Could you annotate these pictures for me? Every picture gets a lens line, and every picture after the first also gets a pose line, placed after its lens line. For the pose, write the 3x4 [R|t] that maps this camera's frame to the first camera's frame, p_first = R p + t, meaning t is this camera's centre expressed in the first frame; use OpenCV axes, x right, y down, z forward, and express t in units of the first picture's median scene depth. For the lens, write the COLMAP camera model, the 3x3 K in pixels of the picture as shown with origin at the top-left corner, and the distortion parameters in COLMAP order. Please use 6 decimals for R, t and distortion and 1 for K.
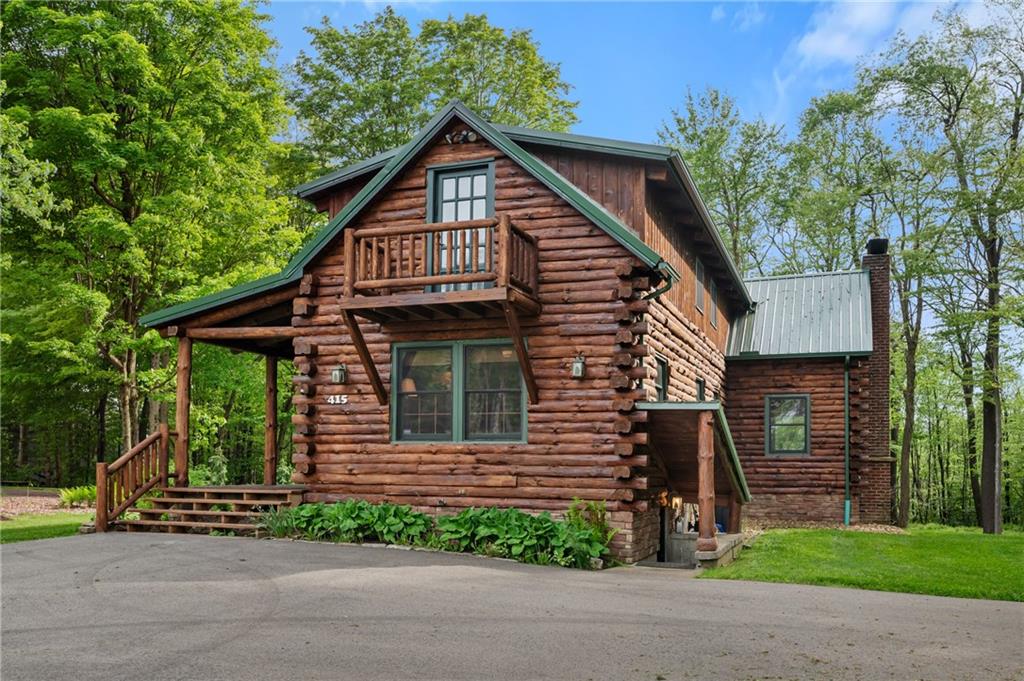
lens RADIAL K [[893.9, 0, 512.6], [0, 893.9, 433.5], [0, 0, 1]] dist [-0.000609, 0.001596]
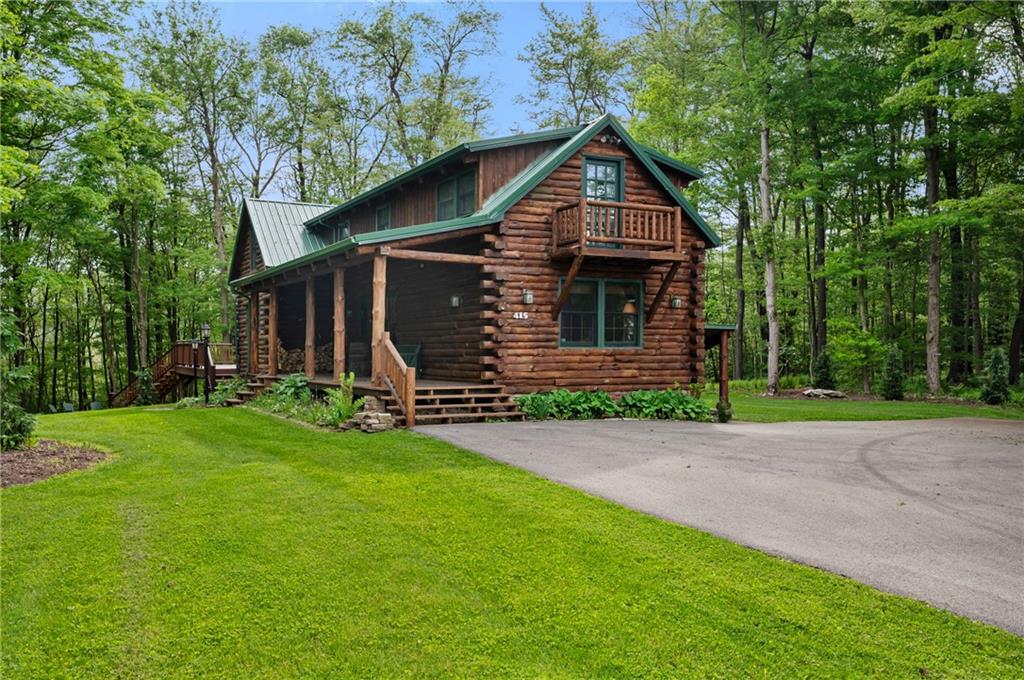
lens RADIAL K [[870.8, 0, 512.0], [0, 870.8, 340.0], [0, 0, 1]] dist [-0.001977, -0.002475]
pose [[0.681050, -0.000218, 0.732237, -1.172114], [-0.017635, 0.999705, 0.016700, -0.023504], [-0.732024, -0.024286, 0.680845, 0.132529]]
